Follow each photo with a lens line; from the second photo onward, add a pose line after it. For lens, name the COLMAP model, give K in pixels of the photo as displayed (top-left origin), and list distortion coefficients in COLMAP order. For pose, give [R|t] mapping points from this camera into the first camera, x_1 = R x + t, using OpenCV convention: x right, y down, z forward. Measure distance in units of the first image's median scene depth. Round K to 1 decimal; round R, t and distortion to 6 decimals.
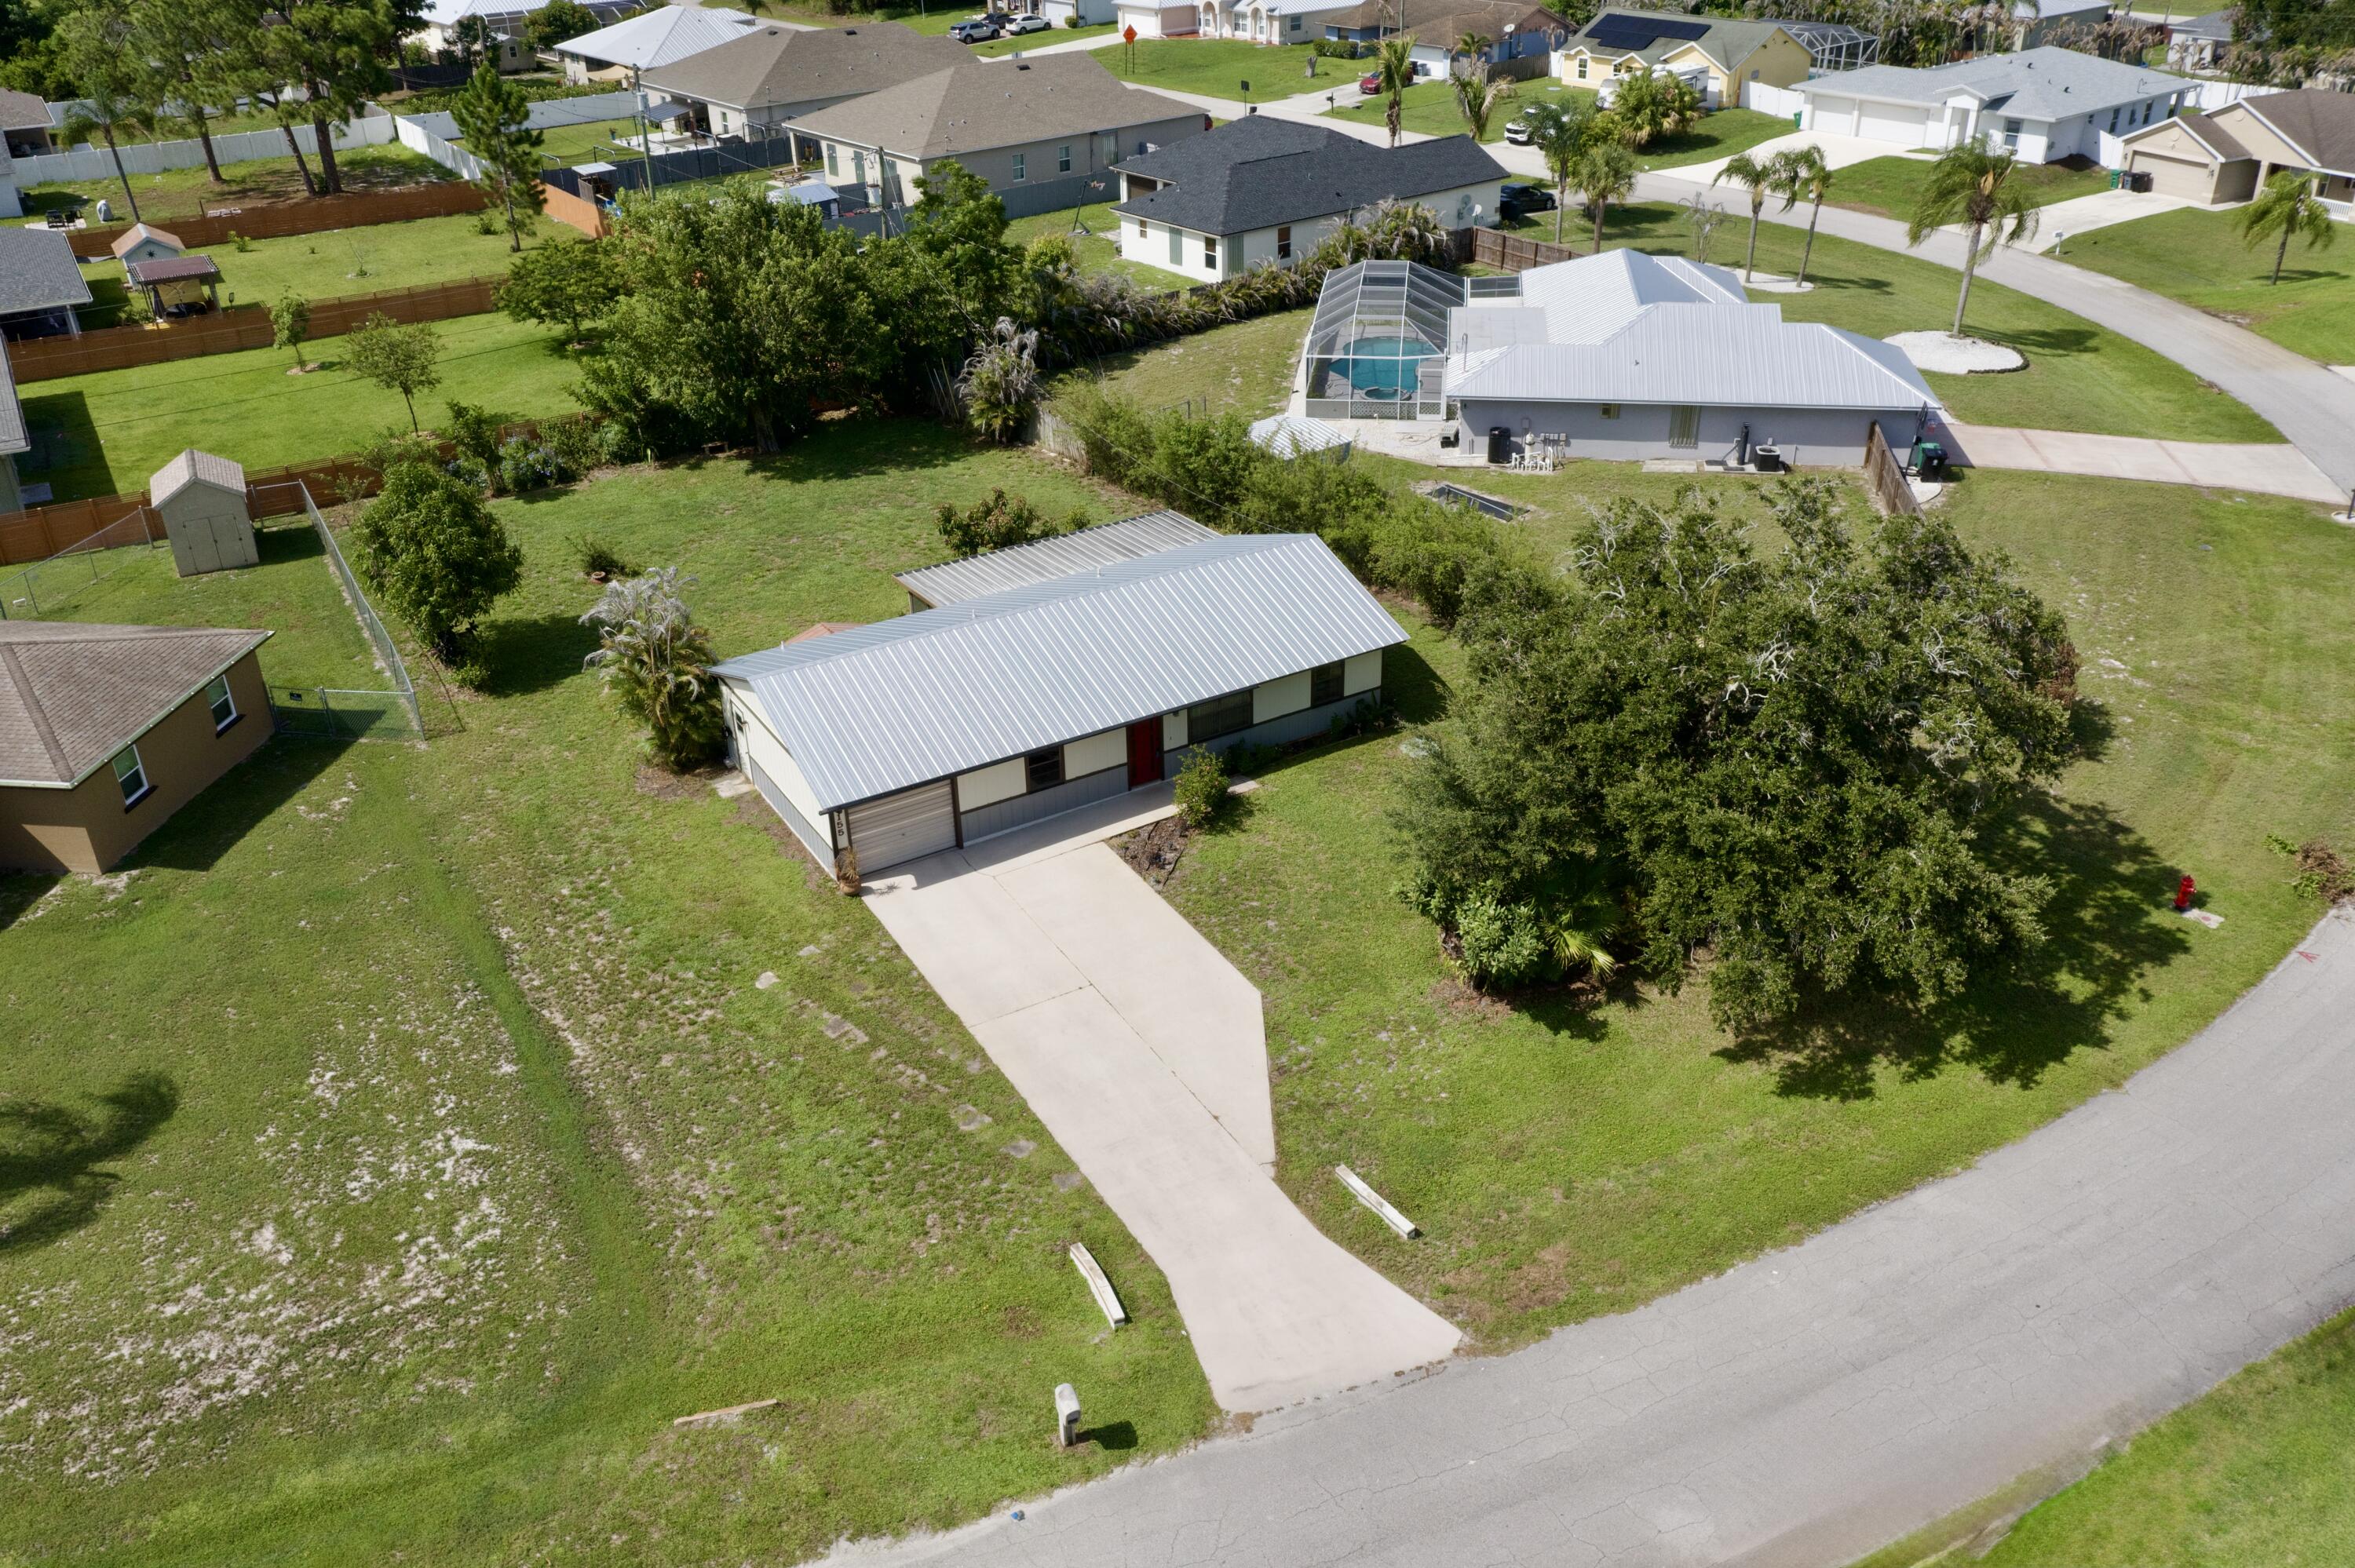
lens RADIAL K [[1877.3, 0, 1178.4], [0, 1877.3, 775.1], [0, 0, 1]] dist [-0.001992, 0.007696]
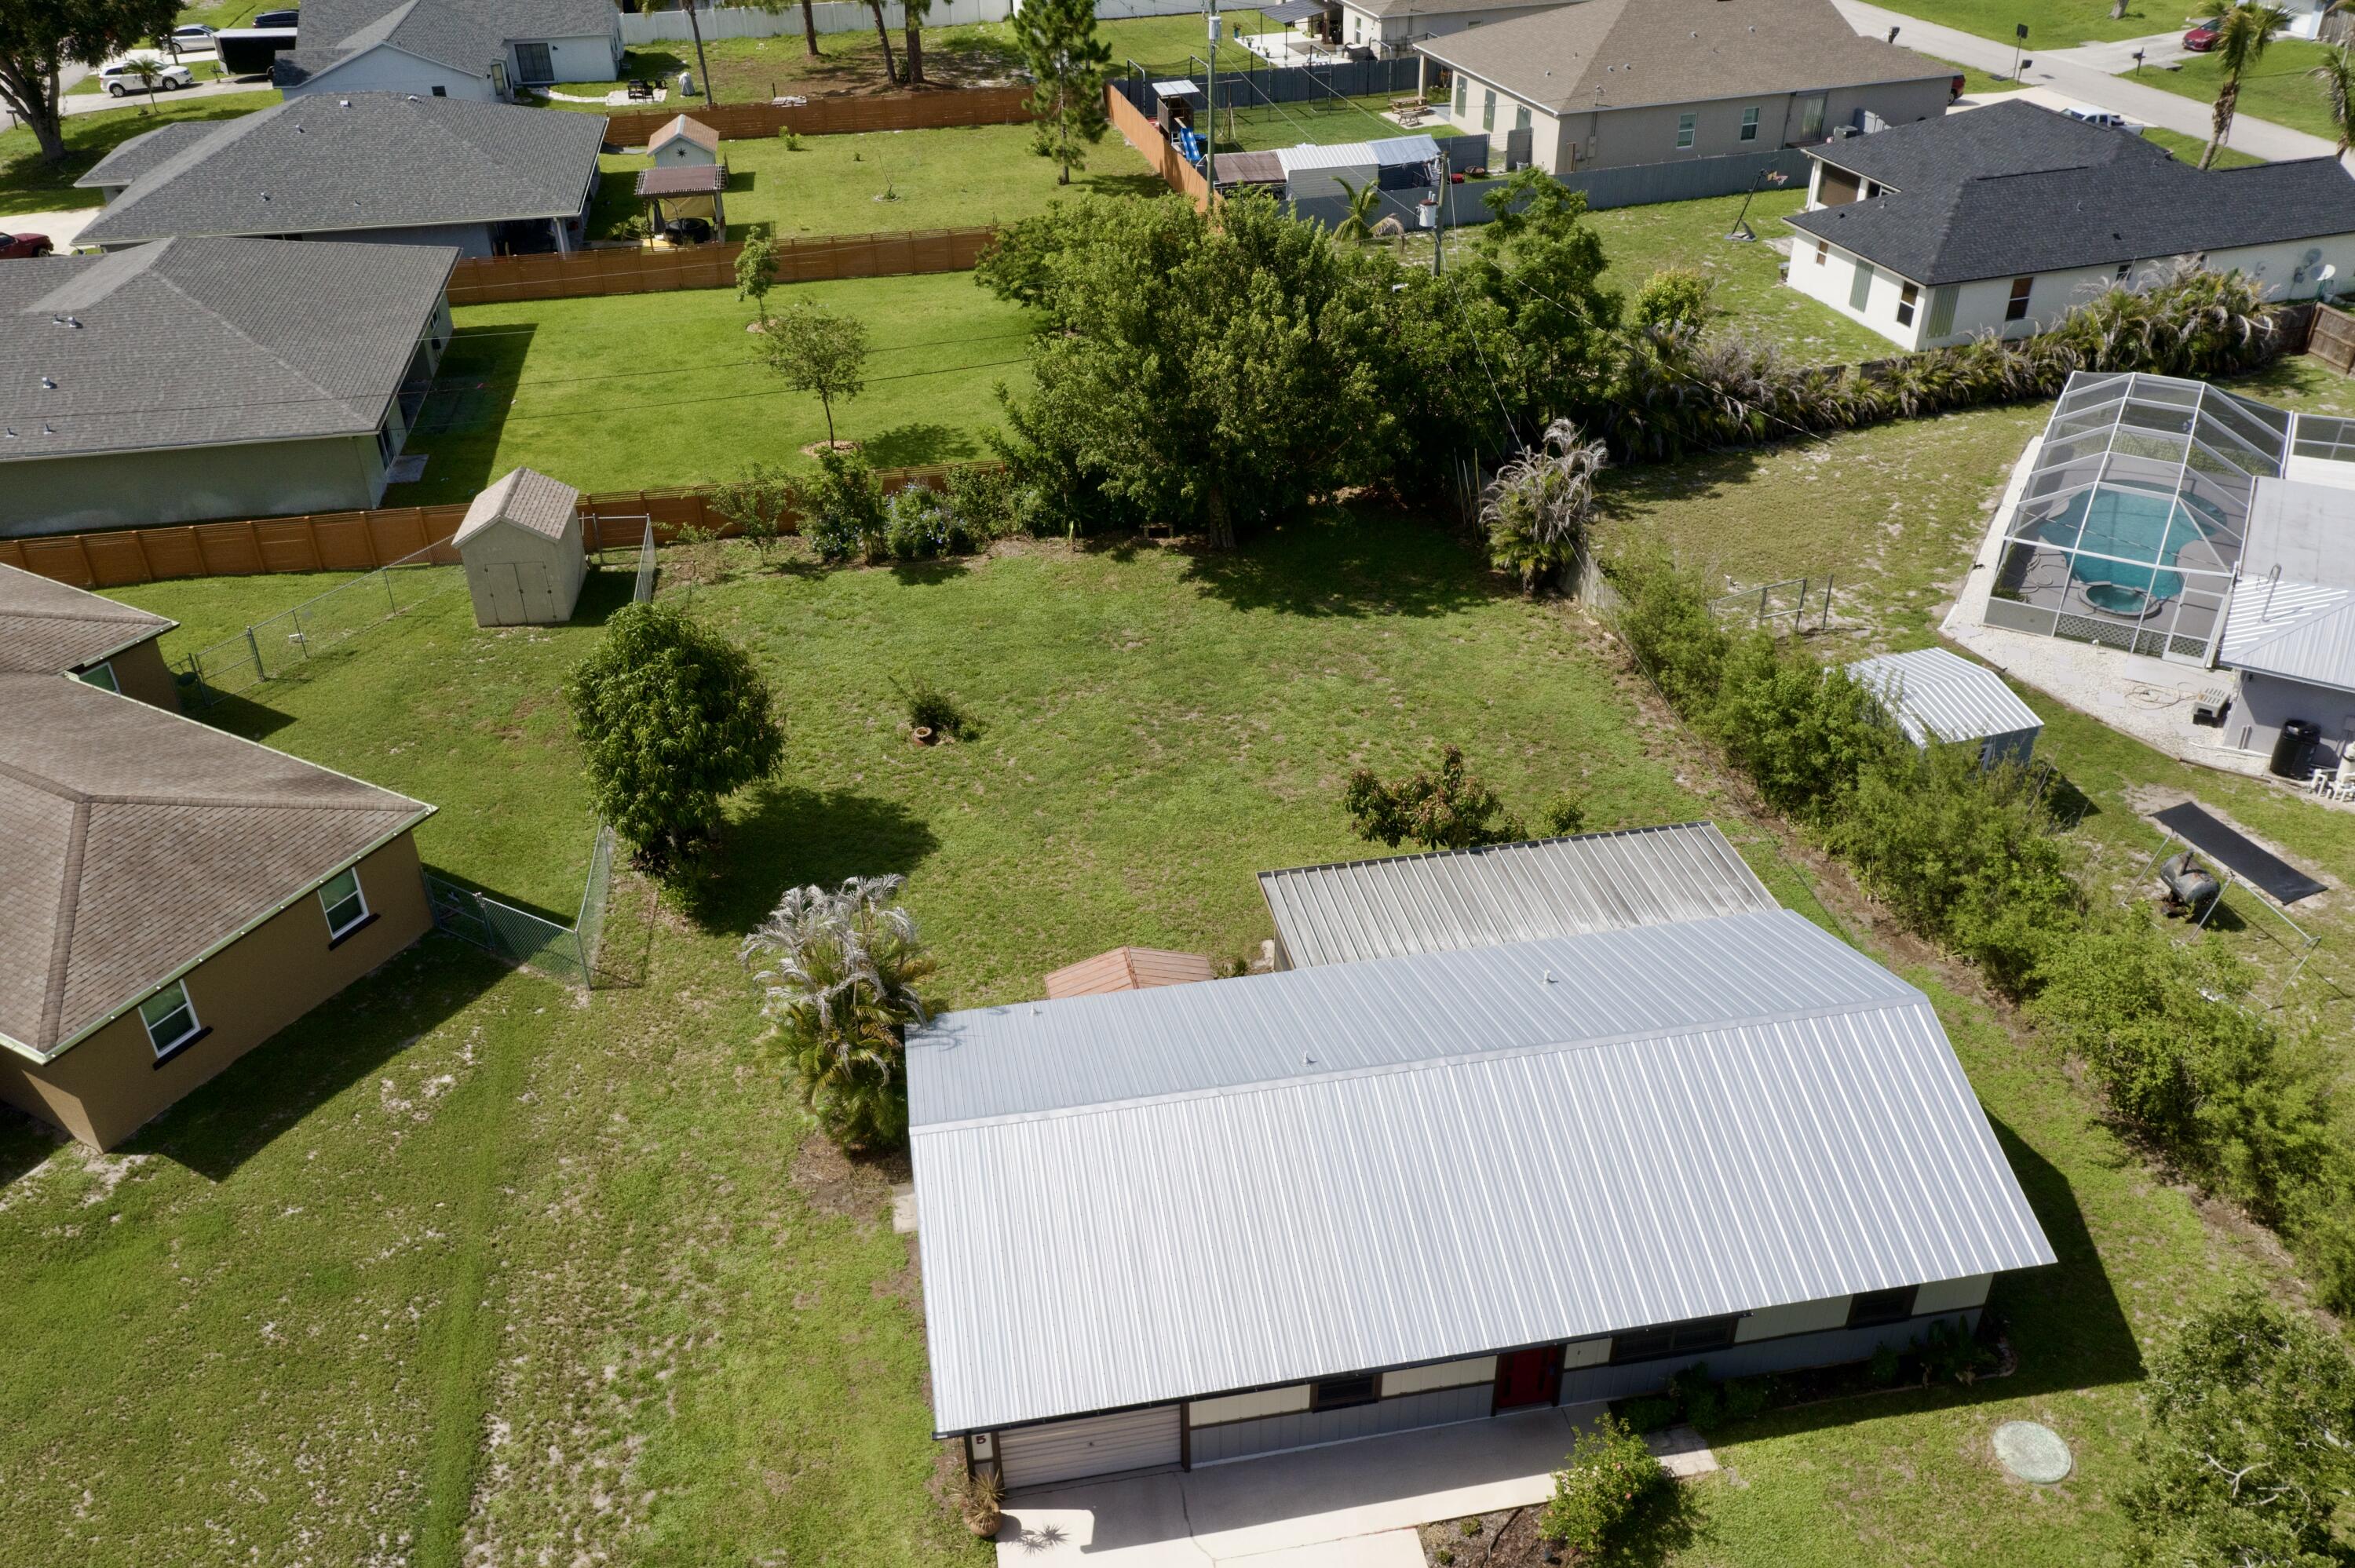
lens RADIAL K [[1877.3, 0, 1178.4], [0, 1877.3, 775.1], [0, 0, 1]] dist [-0.001992, 0.007696]
pose [[0.931755, 0.202188, -0.301584, 0.013981], [-0.179822, 0.978554, 0.100476, -0.165261], [0.315431, -0.039387, 0.948131, 0.289159]]
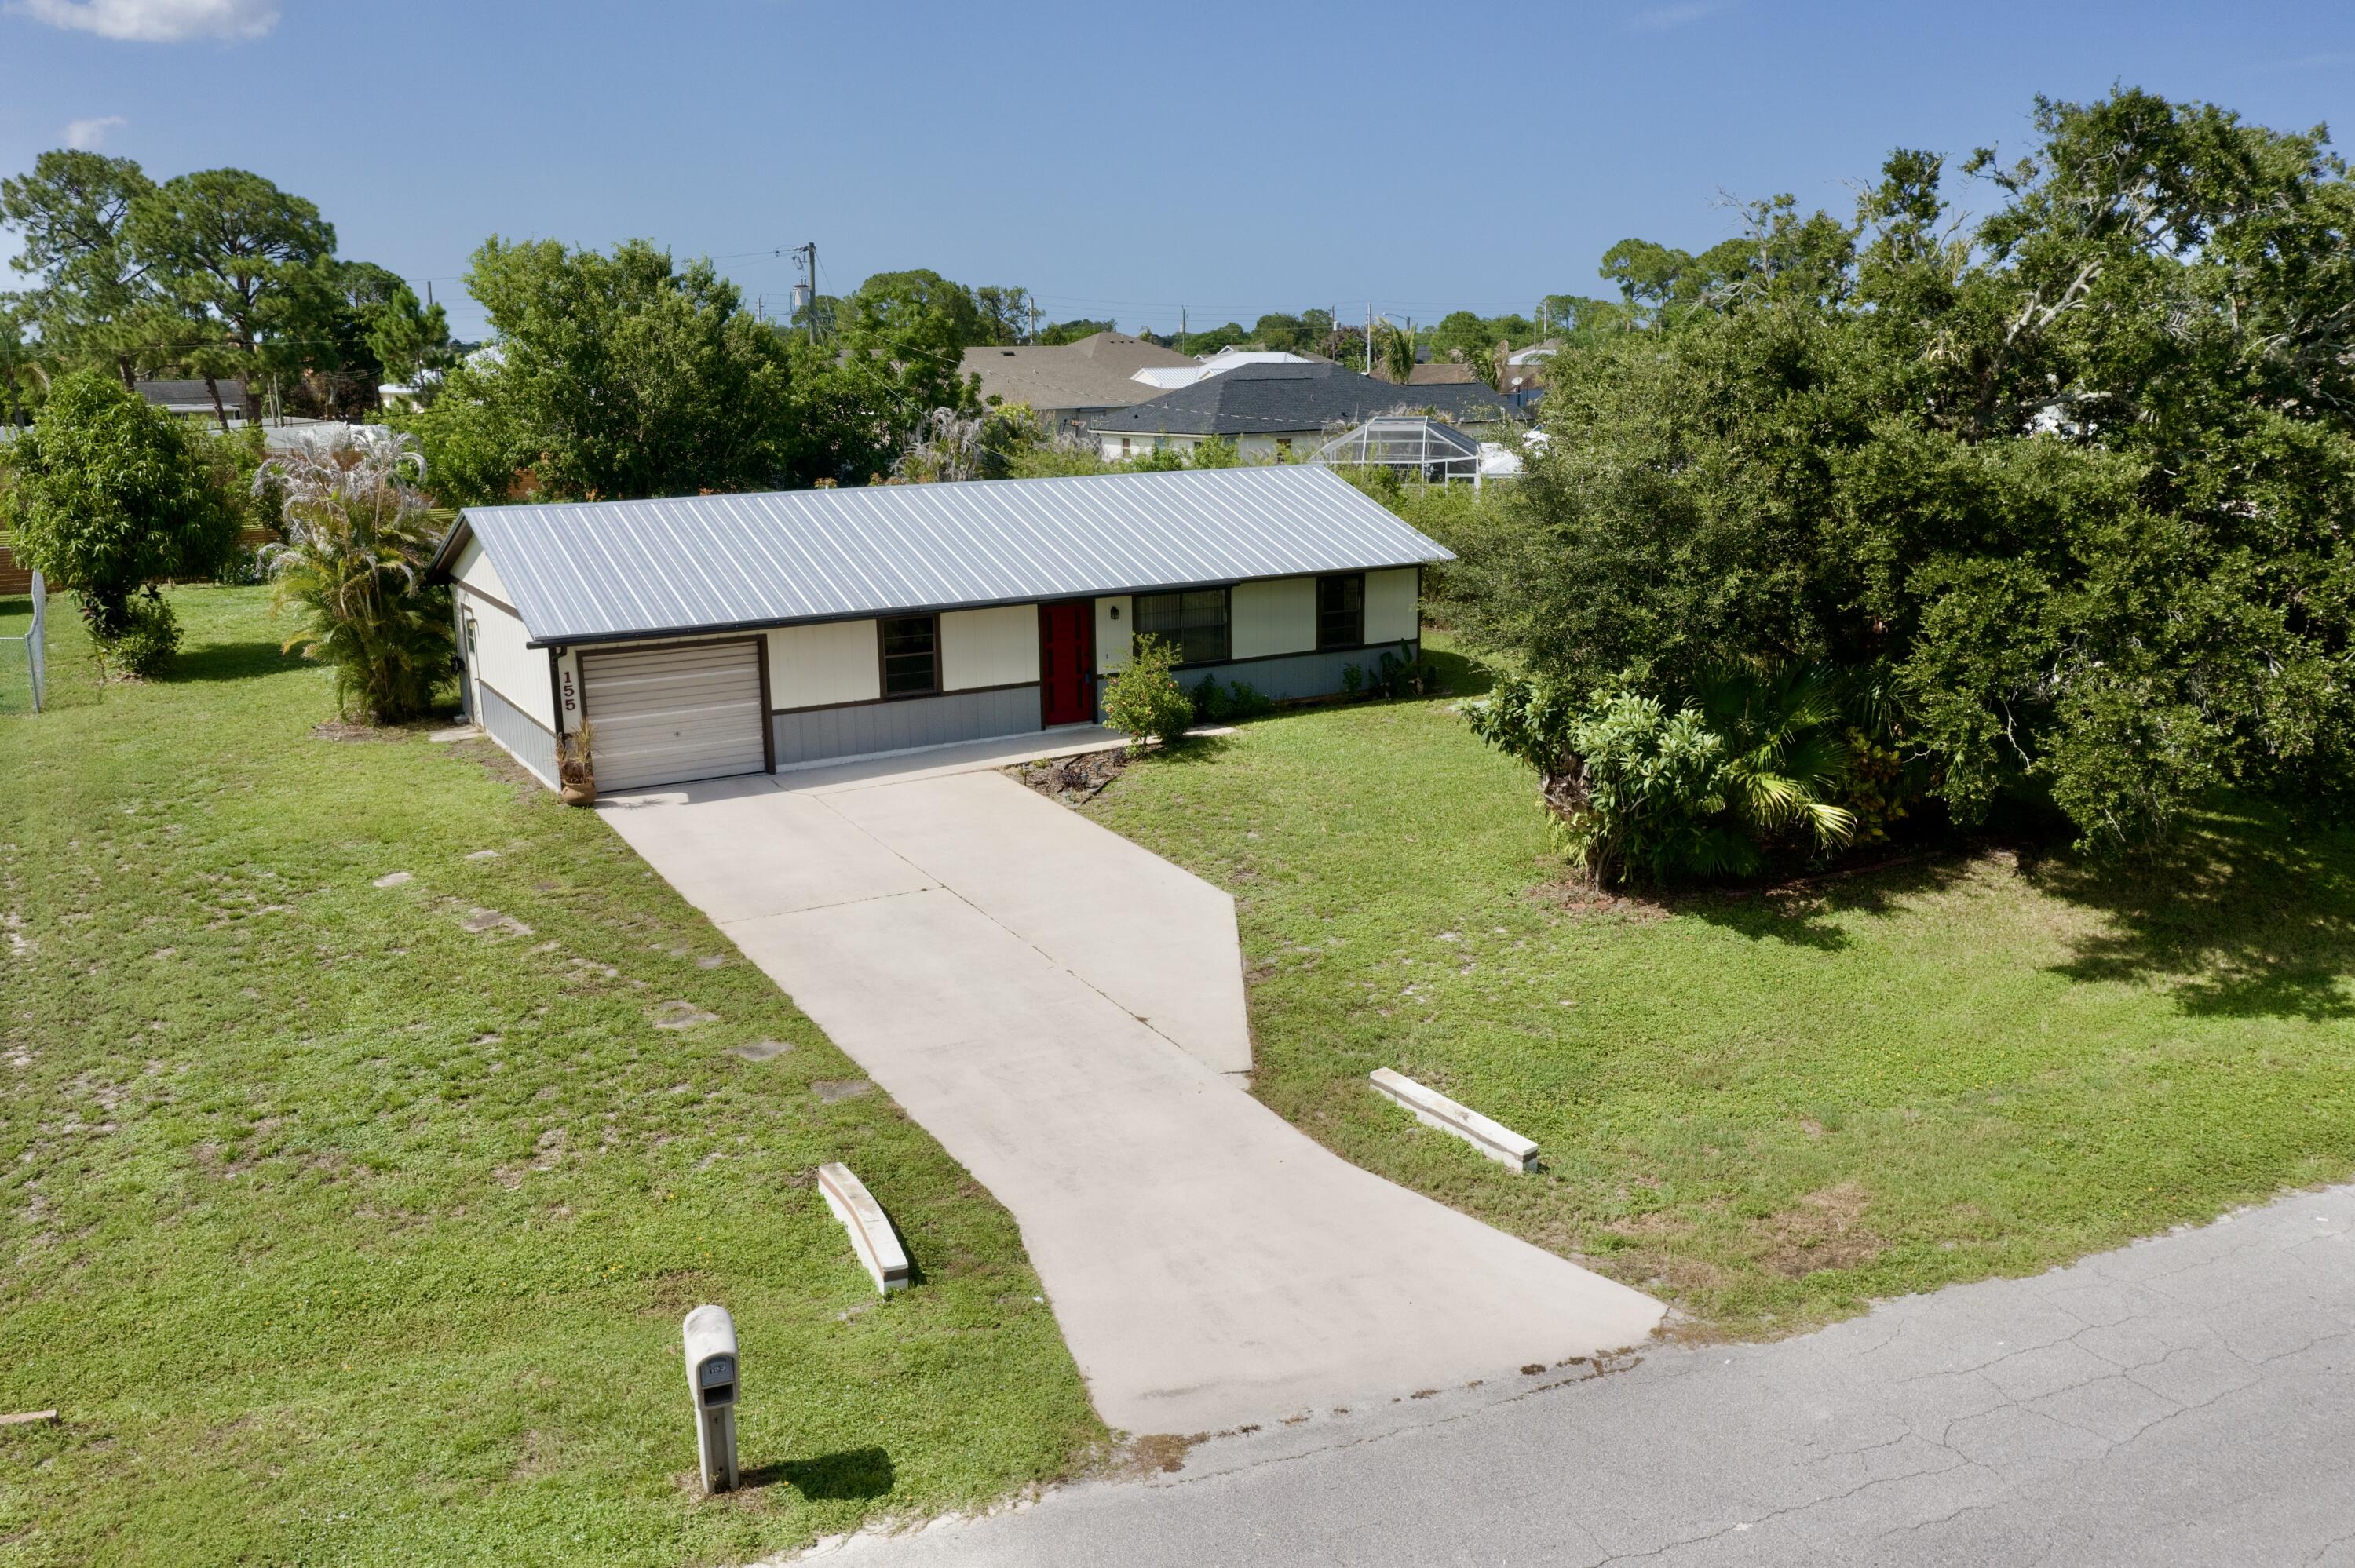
lens RADIAL K [[1877.3, 0, 1178.4], [0, 1877.3, 775.1], [0, 0, 1]] dist [-0.001992, 0.007696]
pose [[0.999943, 0.008821, -0.005950, 0.018156], [-0.010110, 0.962017, -0.272803, 0.144108], [0.003318, 0.272848, 0.962051, 0.260234]]
